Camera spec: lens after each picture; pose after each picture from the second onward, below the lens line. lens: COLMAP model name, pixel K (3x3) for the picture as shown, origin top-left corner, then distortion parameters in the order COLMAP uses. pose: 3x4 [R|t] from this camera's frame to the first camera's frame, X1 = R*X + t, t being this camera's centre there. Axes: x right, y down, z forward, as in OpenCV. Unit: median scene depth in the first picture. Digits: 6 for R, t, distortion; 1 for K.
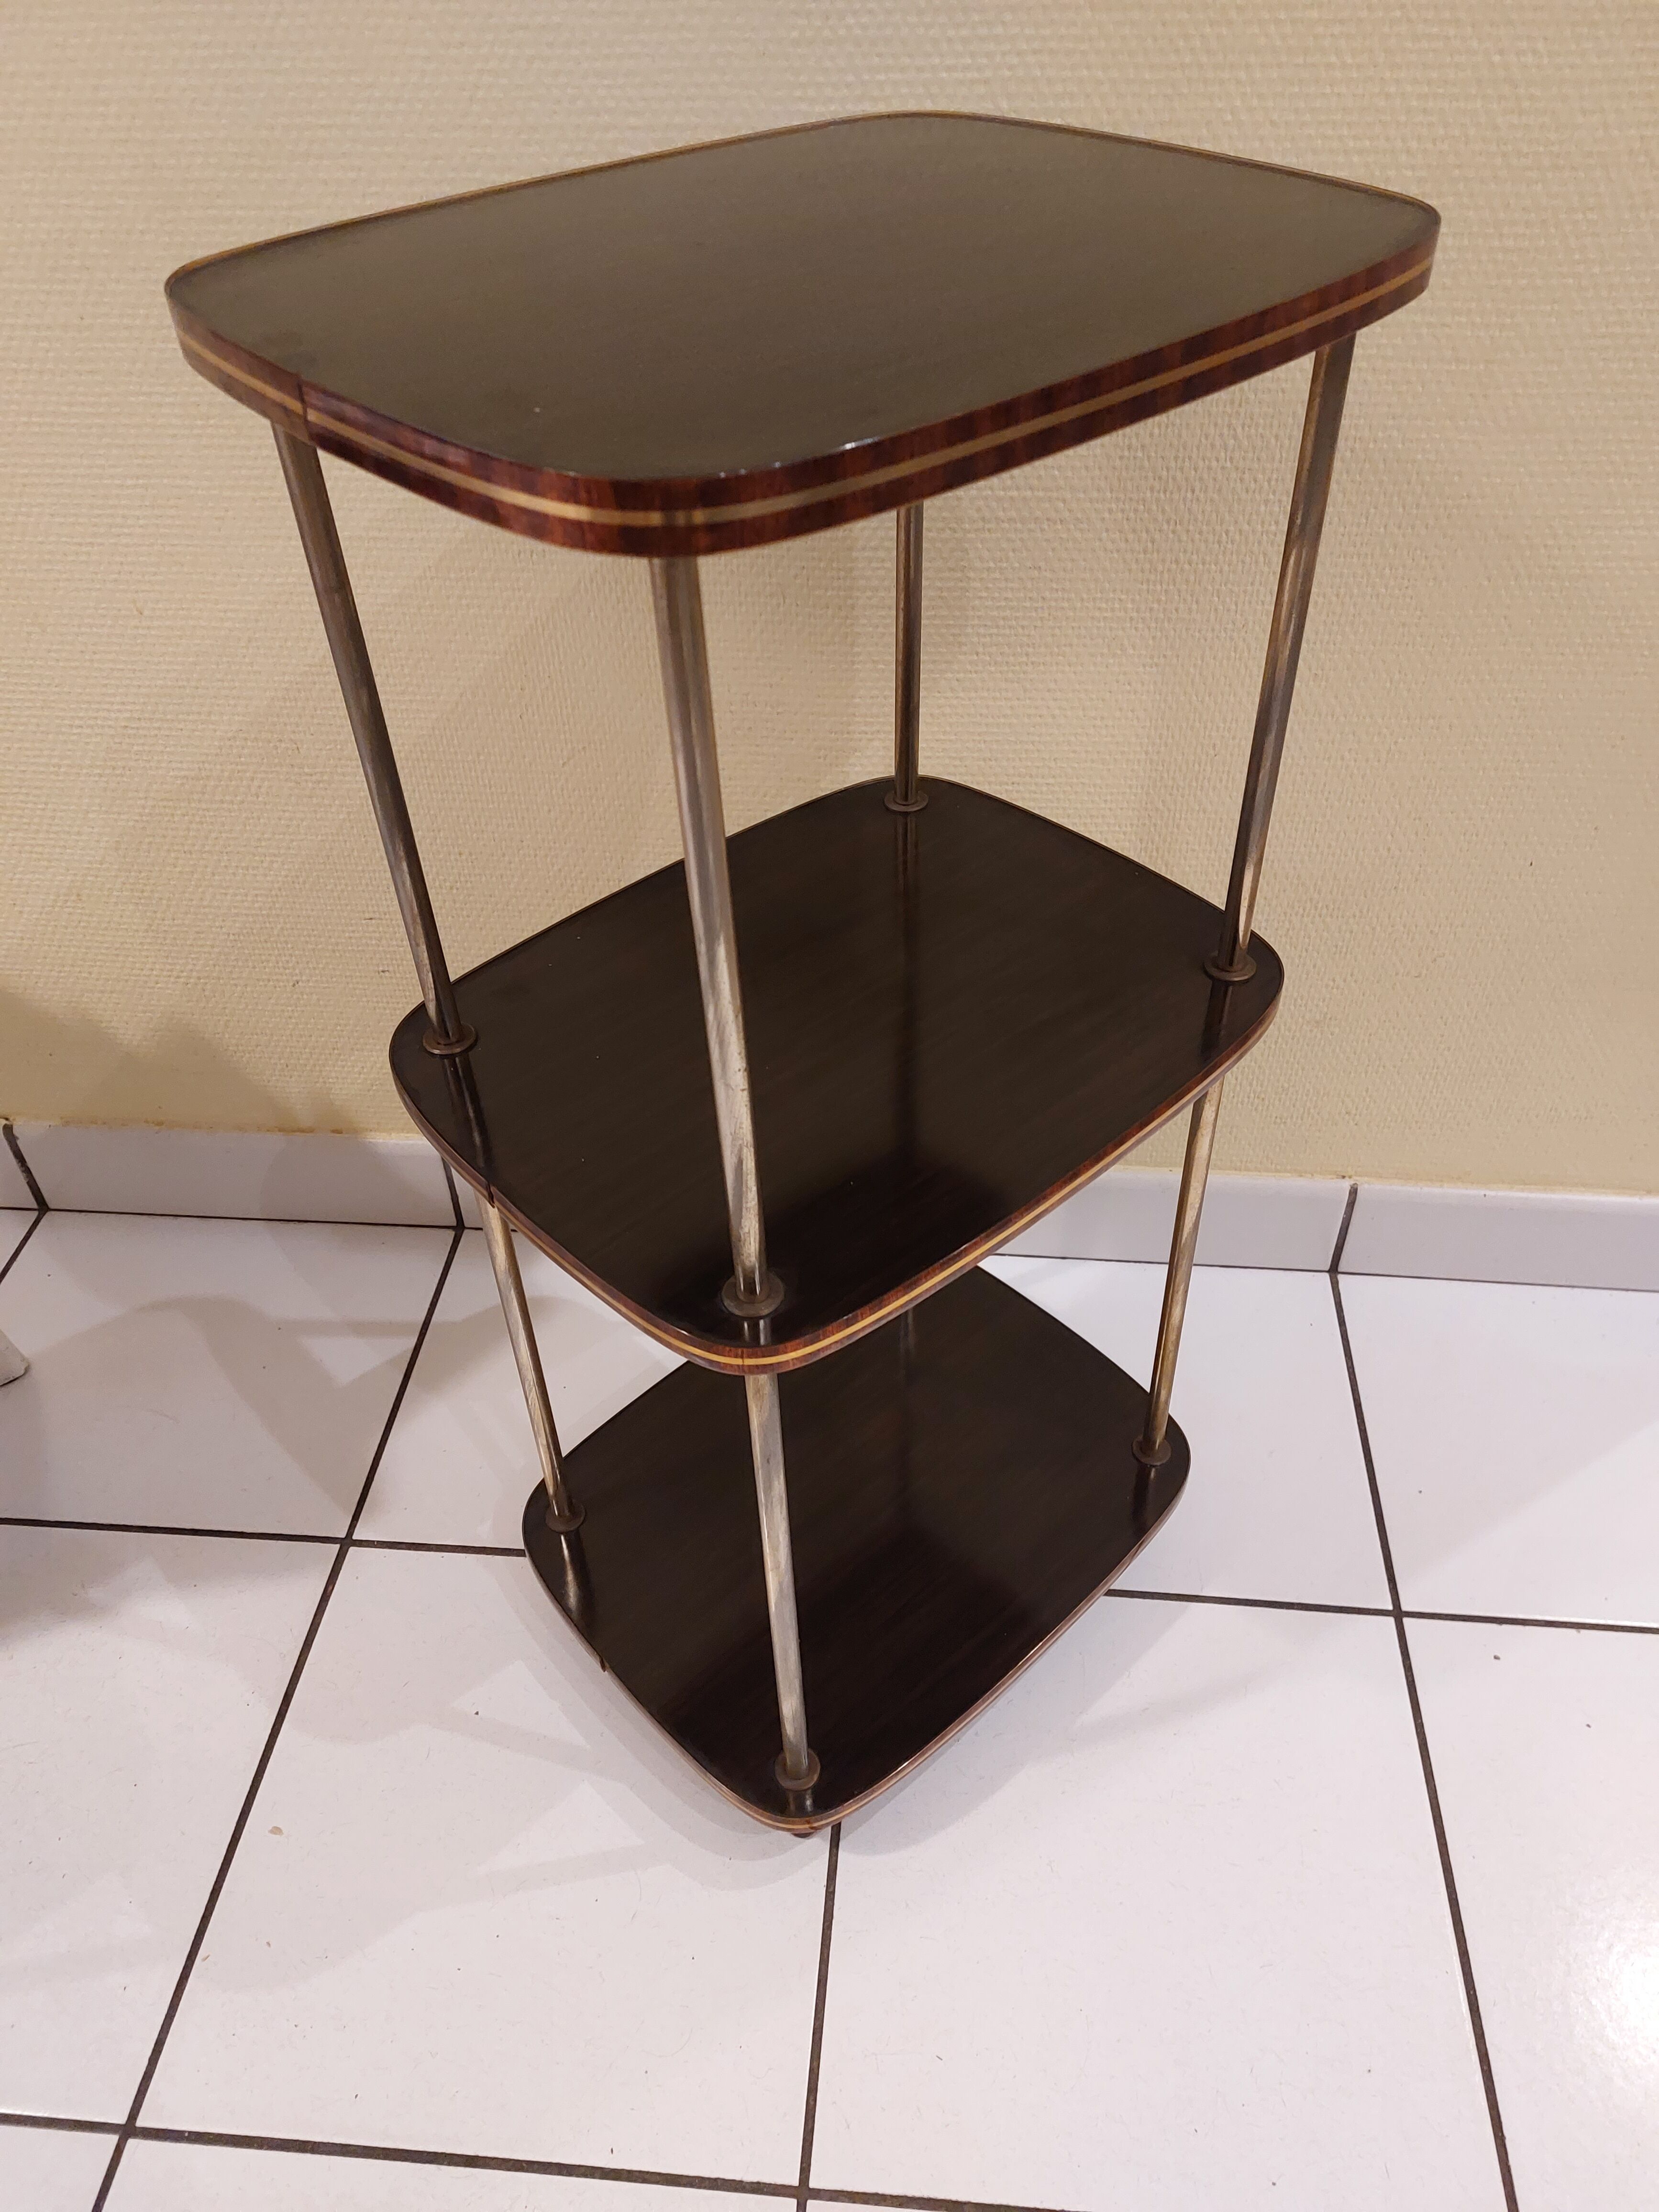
lens RADIAL K [[1569.4, 0, 817.0], [0, 1569.4, 1163.1], [0, 0, 1]] dist [0.008674, -0.011255]
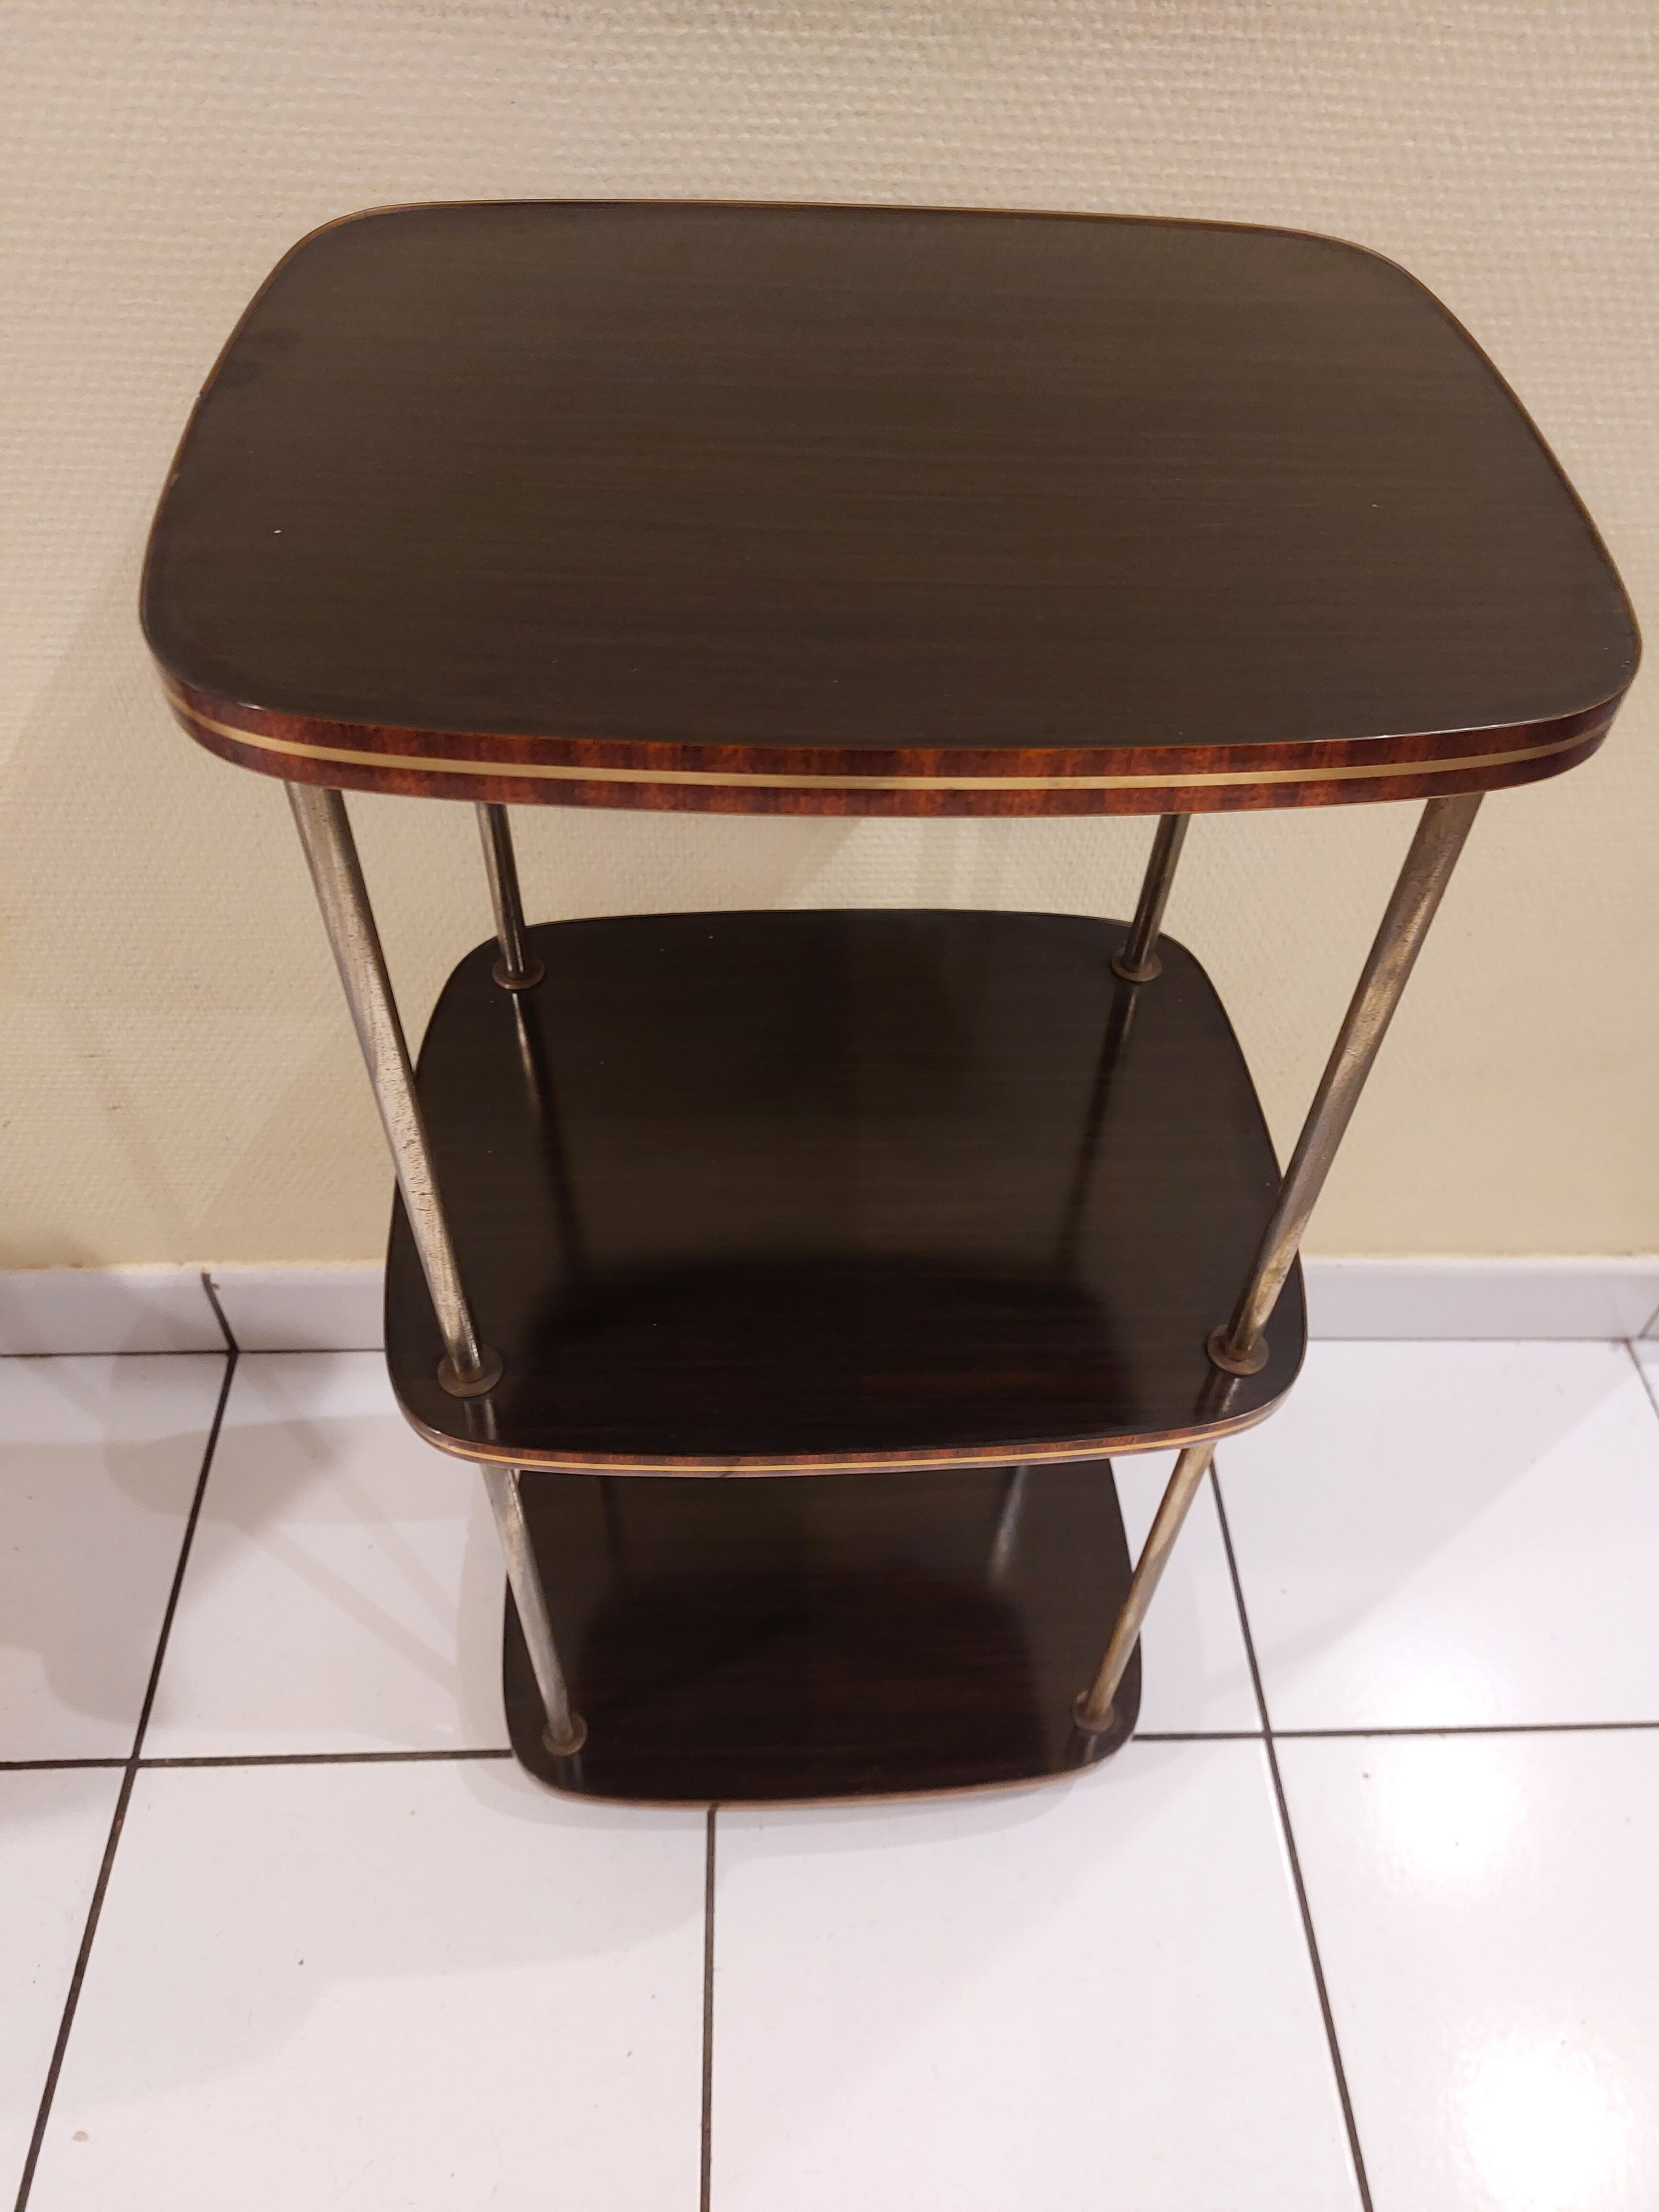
lens RADIAL K [[1569.4, 0, 821.1], [0, 1569.4, 1112.9], [0, 0, 1]] dist [0.008674, -0.011255]
pose [[0.989921, -0.057426, 0.129458, -0.012215], [0.042012, 0.992029, 0.118801, -0.298090], [-0.135248, -0.112165, 0.984443, 0.160962]]
